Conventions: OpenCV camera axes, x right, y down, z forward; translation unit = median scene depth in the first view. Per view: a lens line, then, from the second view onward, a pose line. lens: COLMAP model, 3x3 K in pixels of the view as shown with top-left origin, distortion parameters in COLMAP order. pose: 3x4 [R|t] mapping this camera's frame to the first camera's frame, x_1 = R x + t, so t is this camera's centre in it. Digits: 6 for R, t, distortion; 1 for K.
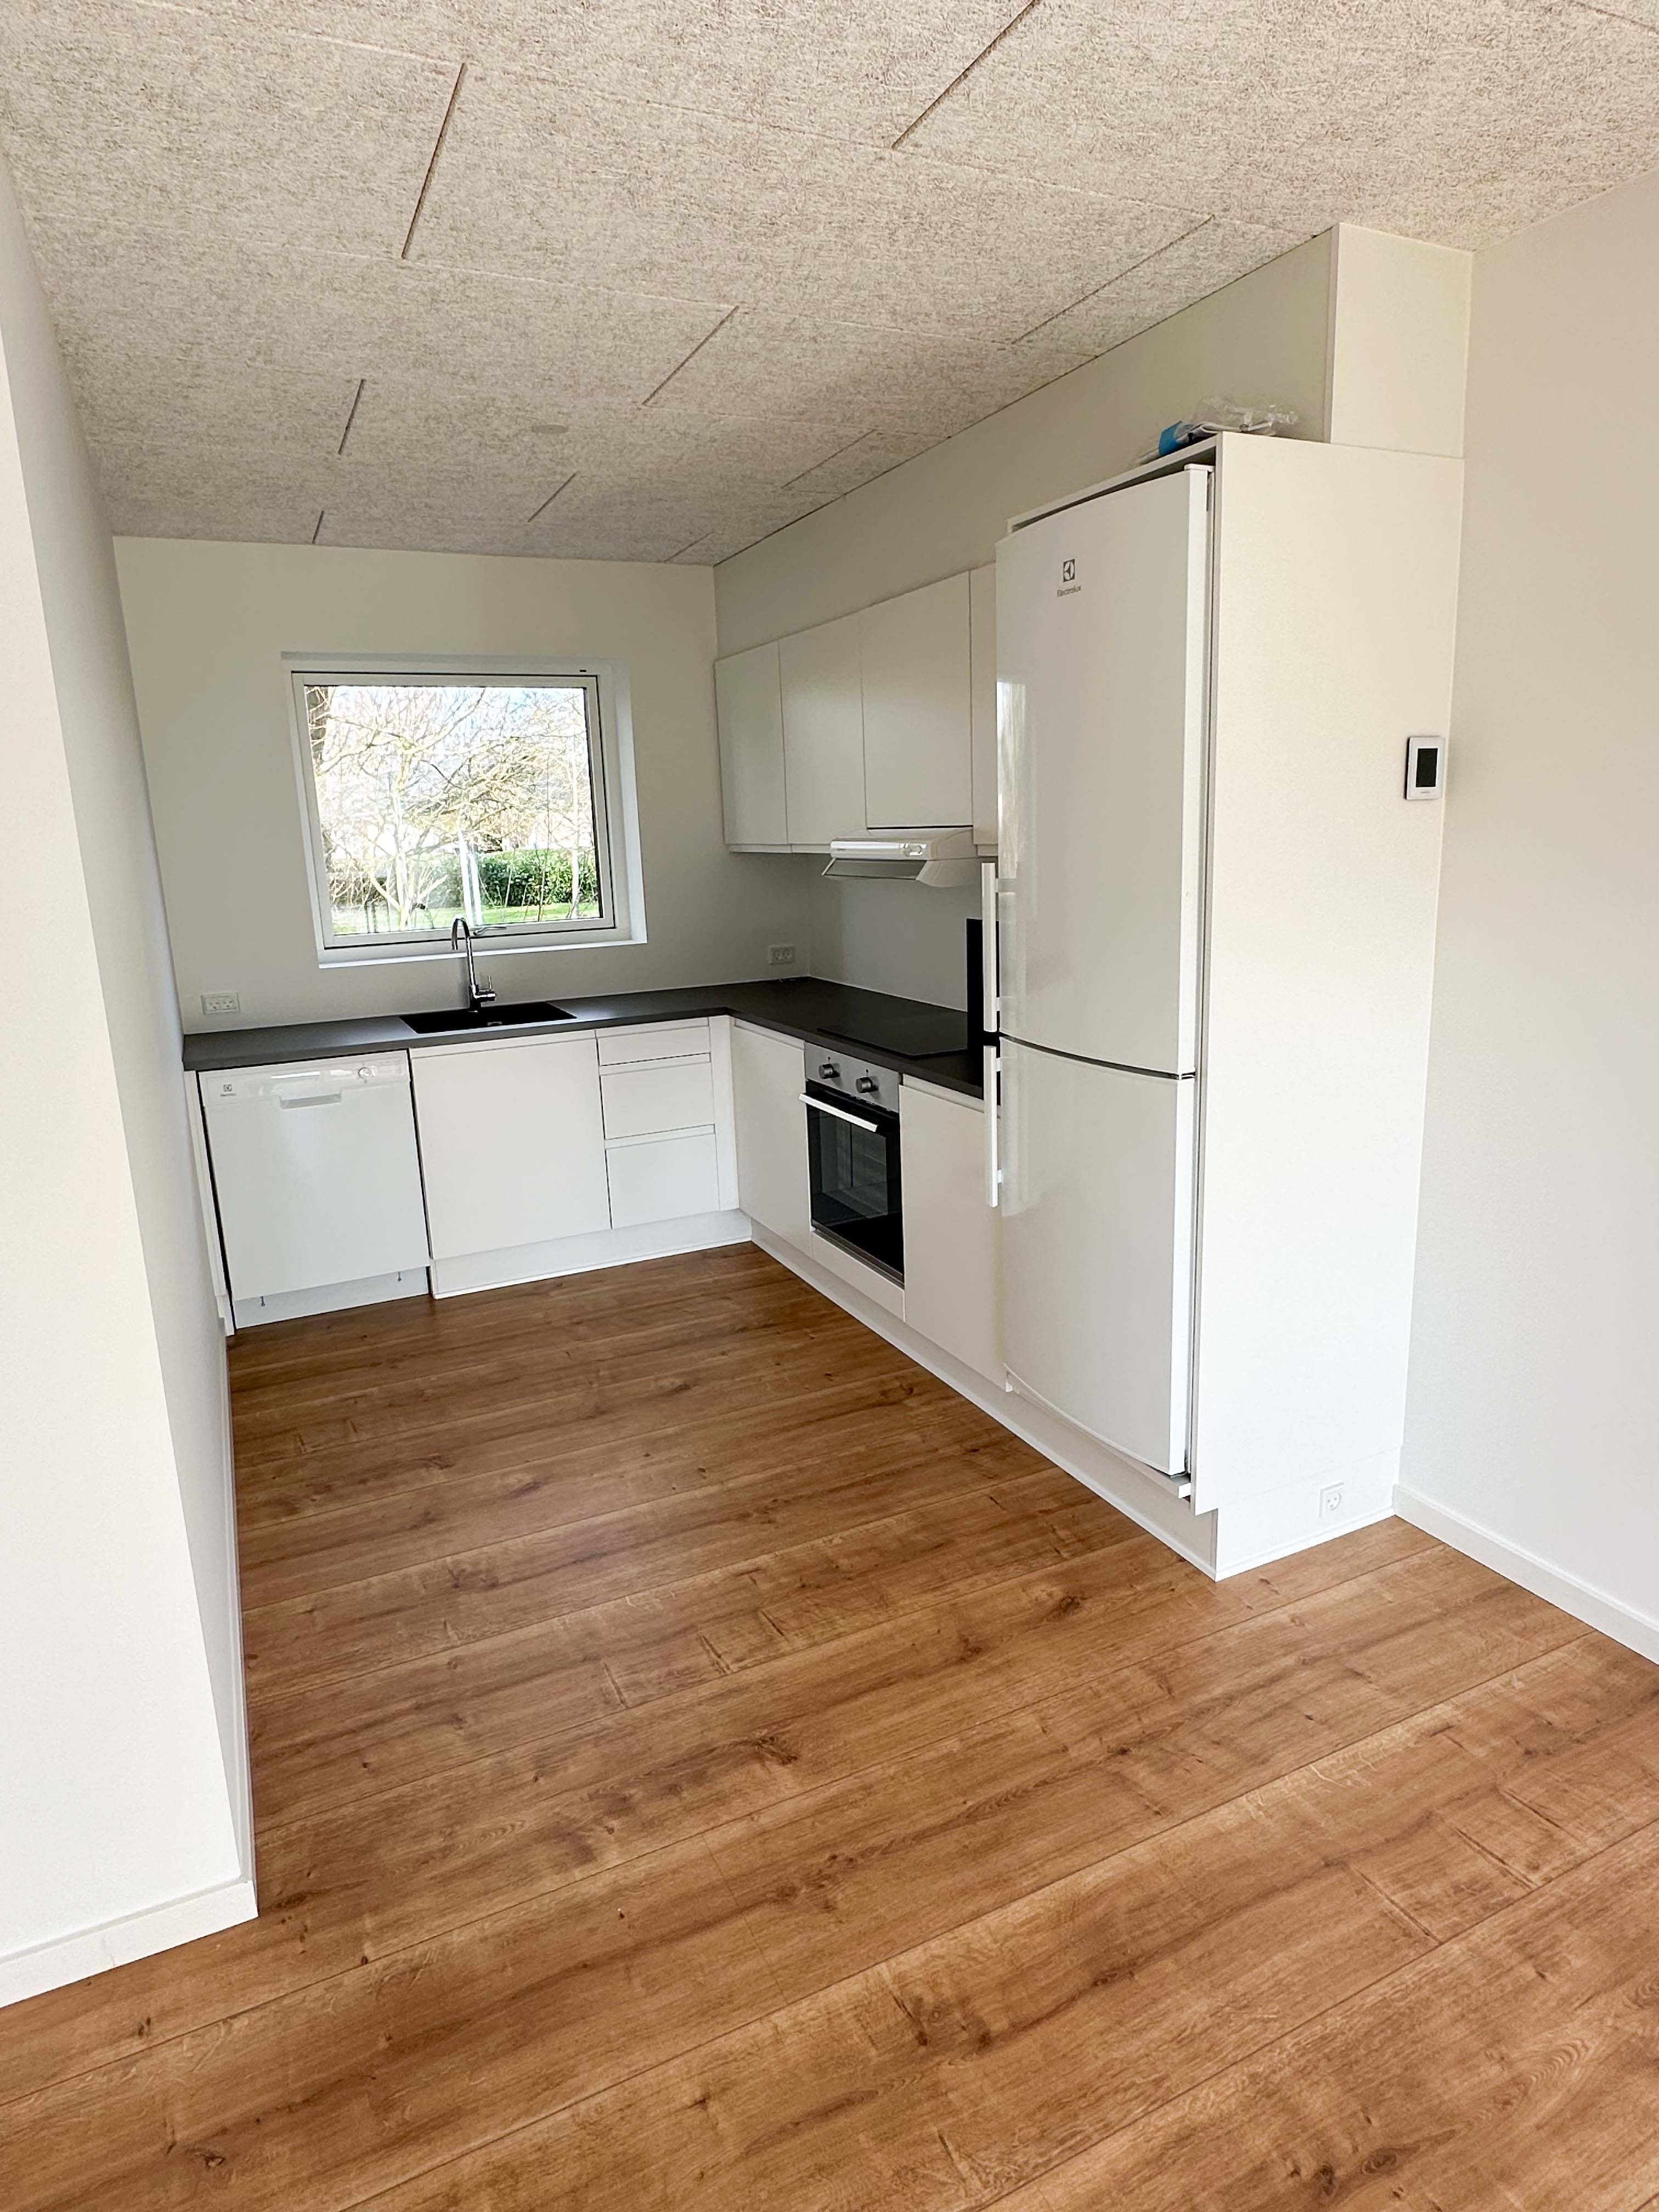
lens RADIAL K [[1274.2, 0, 824.0], [0, 1274.2, 1104.2], [0, 0, 1]] dist [-0.005386, 0.003746]
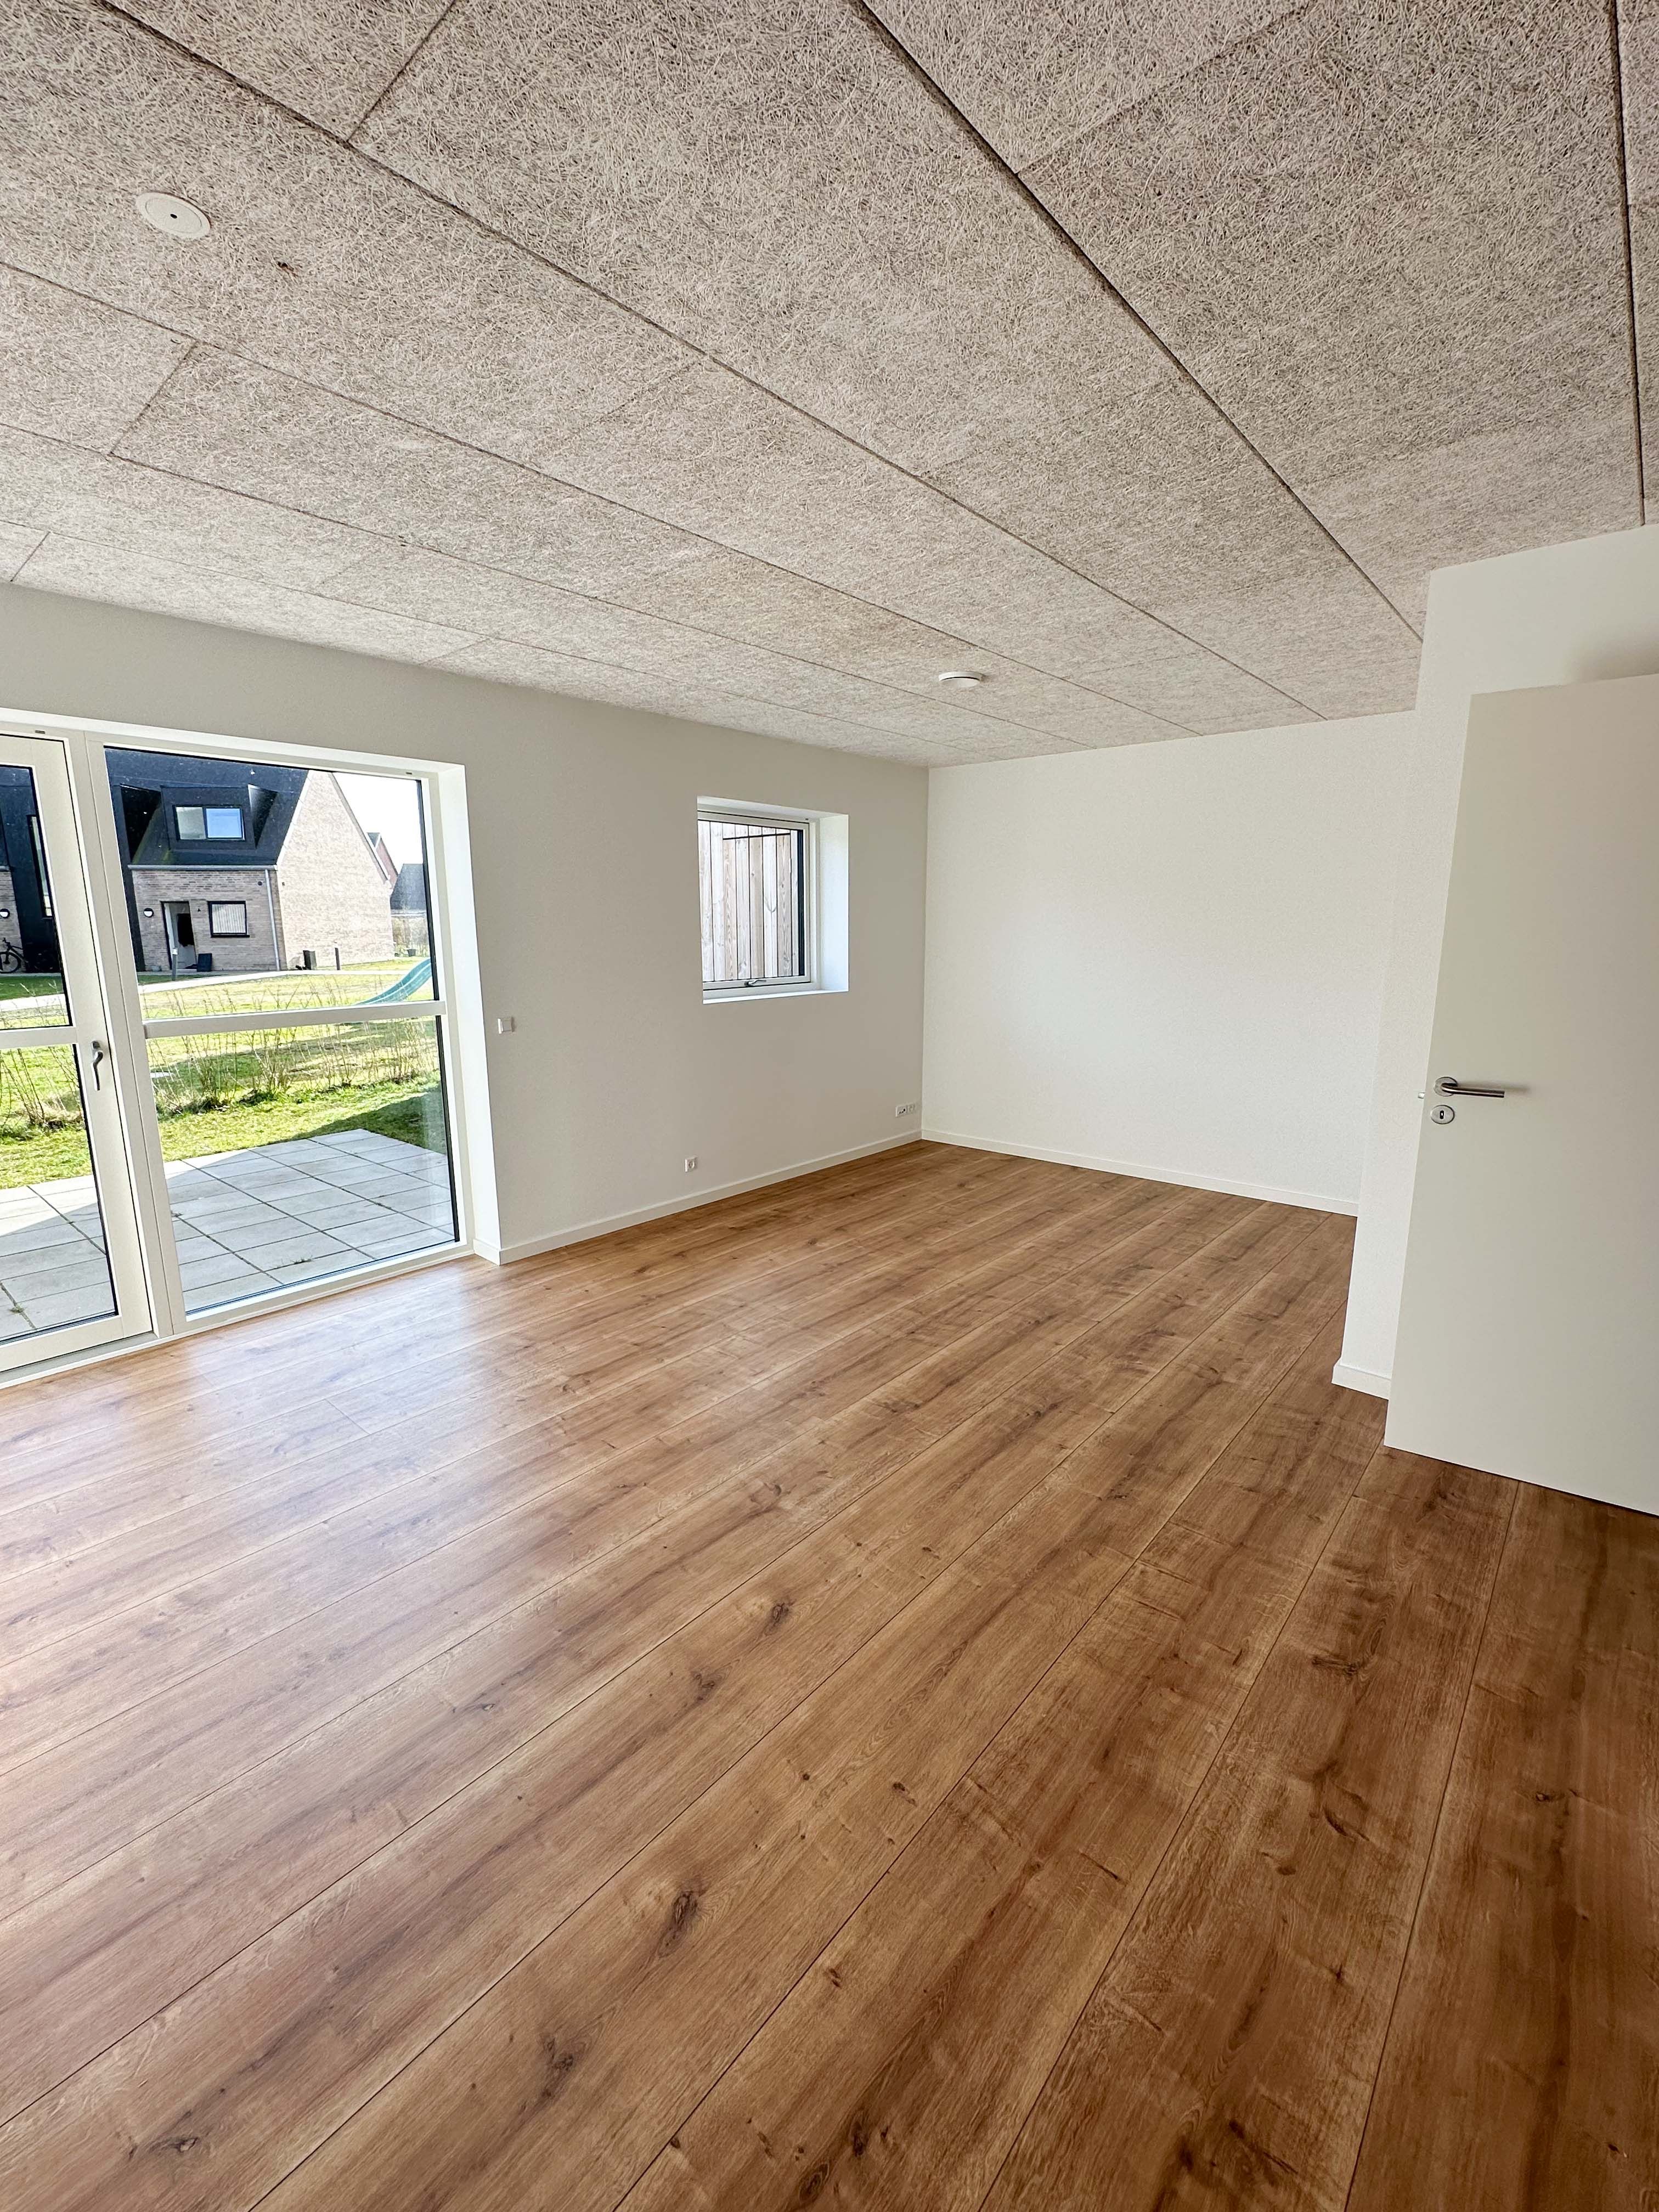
lens RADIAL K [[942.6, 0, 837.8], [0, 942.6, 1105.9], [0, 0, 1]] dist [0.001136, 0.000045]
pose [[-0.912781, 0.117603, -0.391153, 0.485289], [-0.051620, 0.916760, 0.396090, -0.239587], [0.405175, 0.381735, -0.830730, 1.029339]]
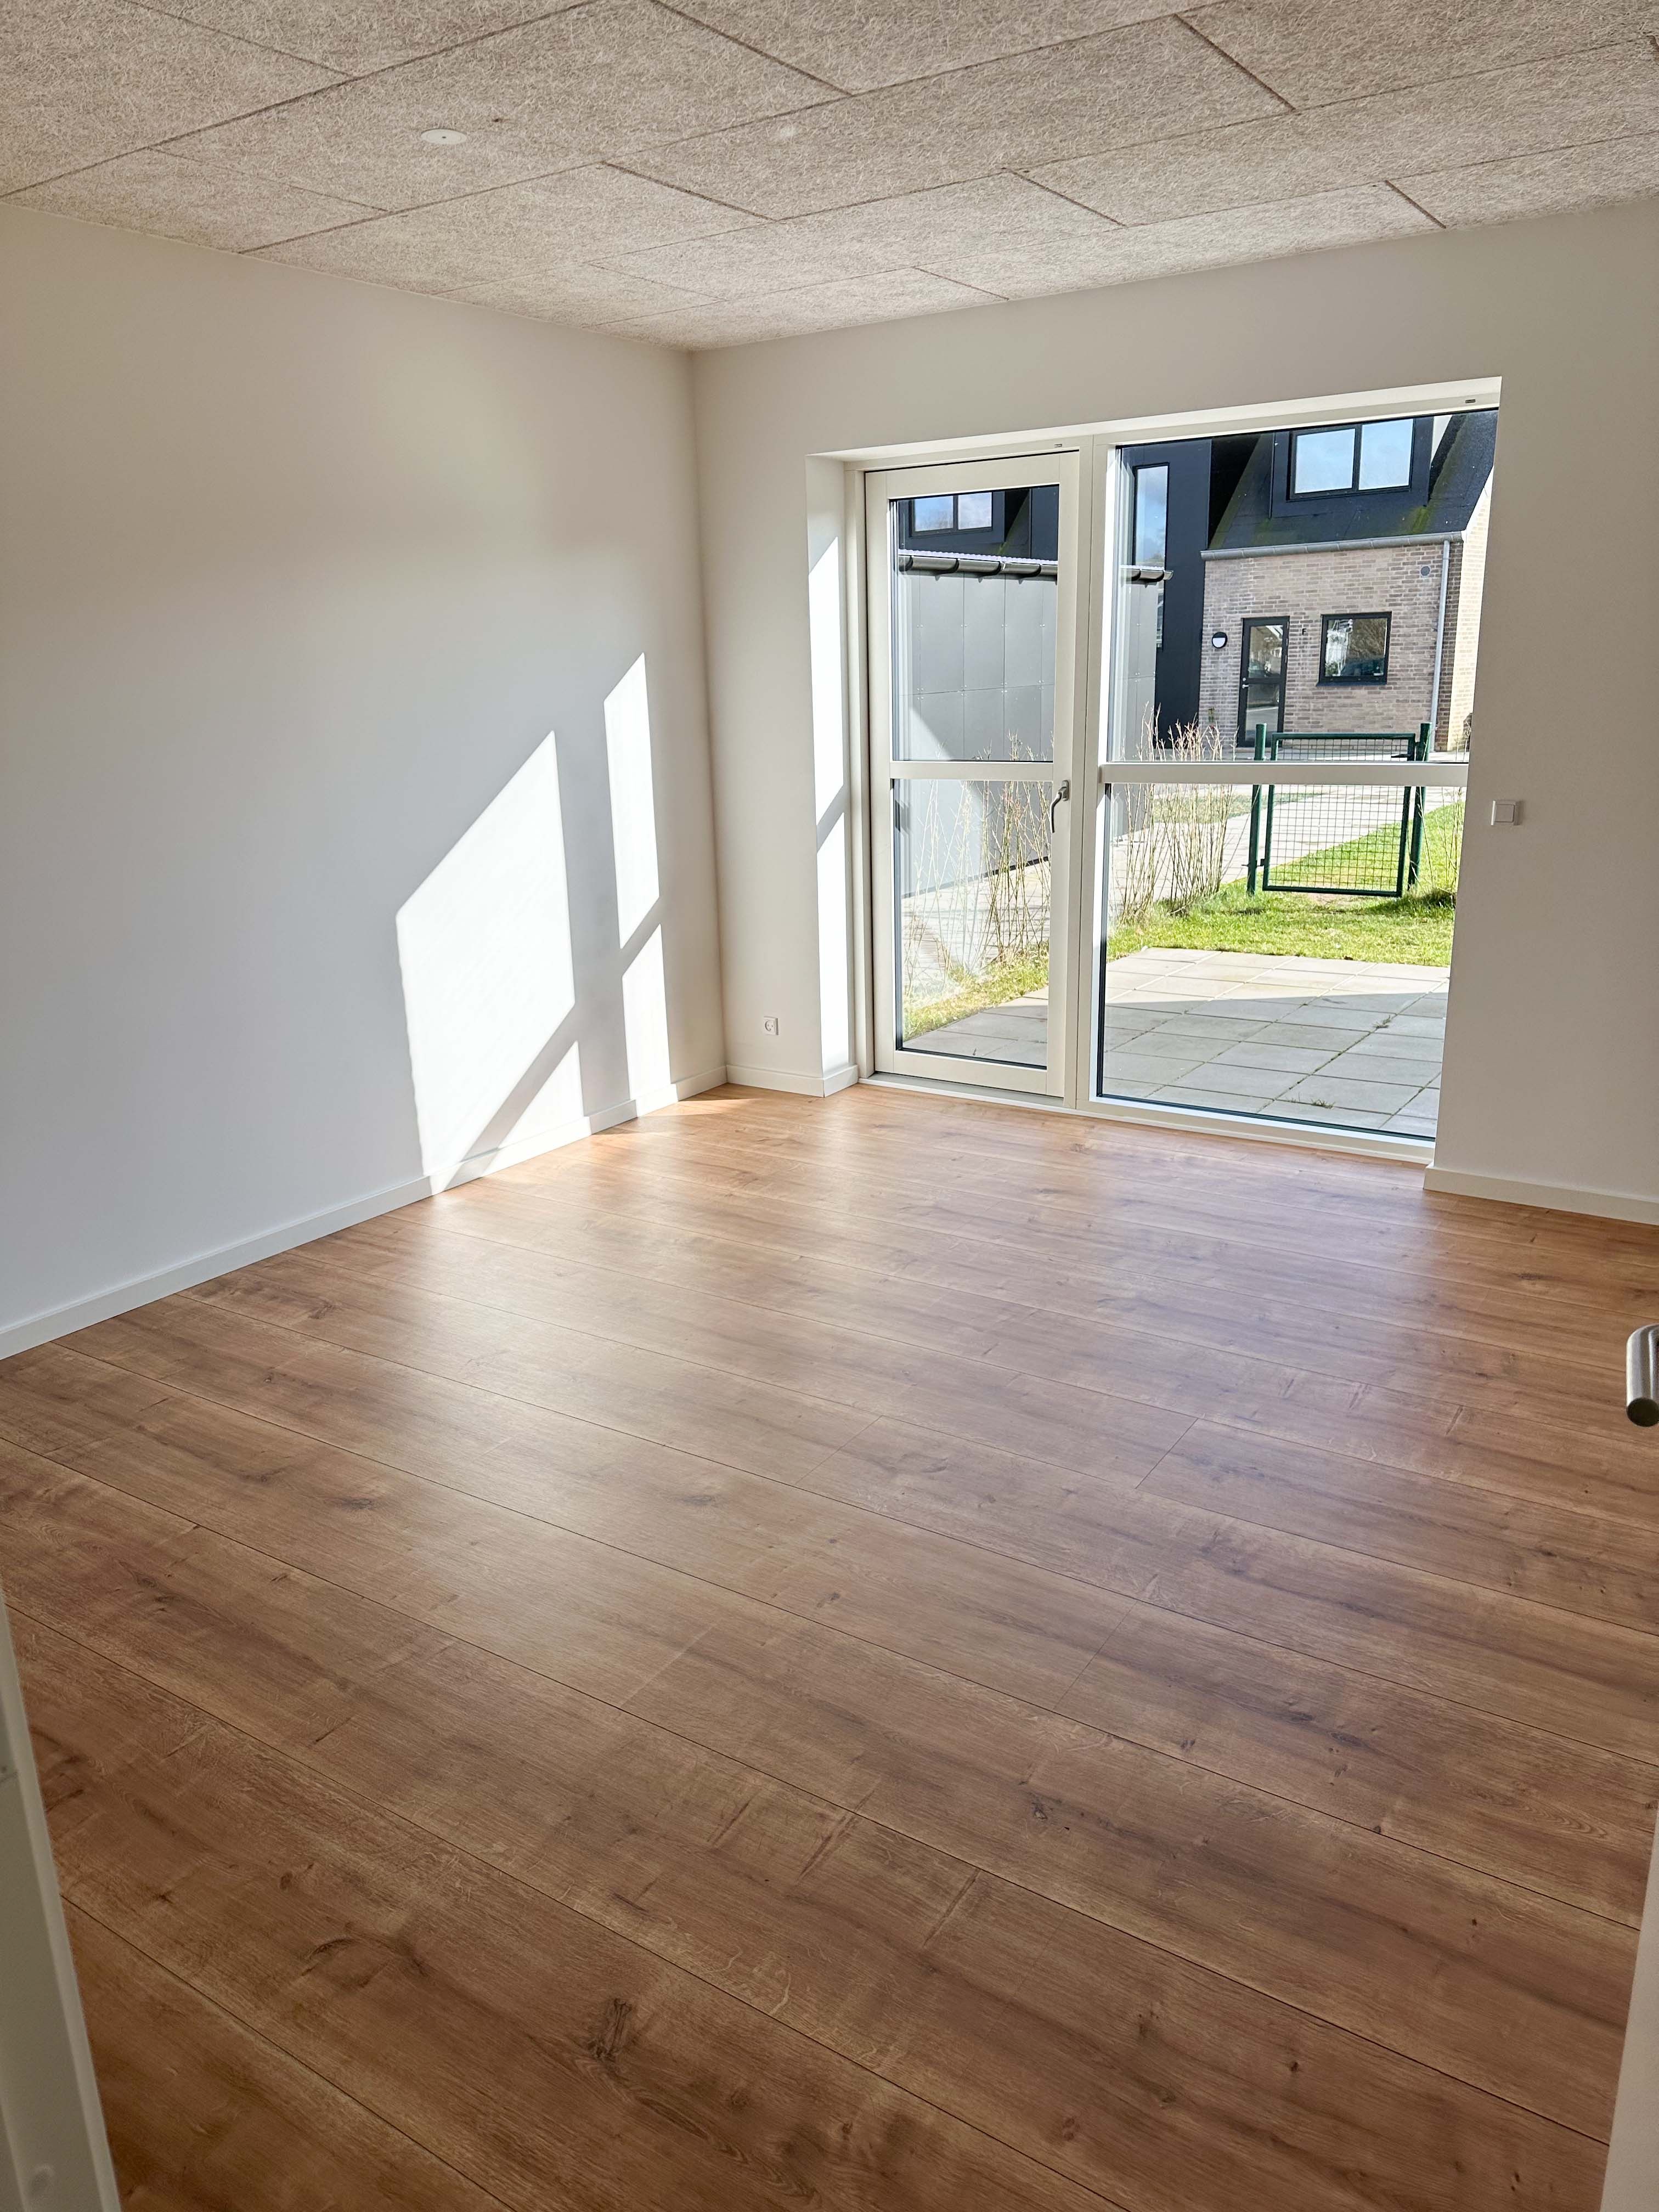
lens RADIAL K [[1551.7, 0, 829.5], [0, 1551.7, 1106.0], [0, 0, 1]] dist [0.070589, -0.079213]
pose [[-0.514462, -0.189253, 0.836368, -1.131403], [0.228619, 0.909768, 0.346489, -0.120097], [-0.826475, 0.369465, -0.424775, 0.713728]]
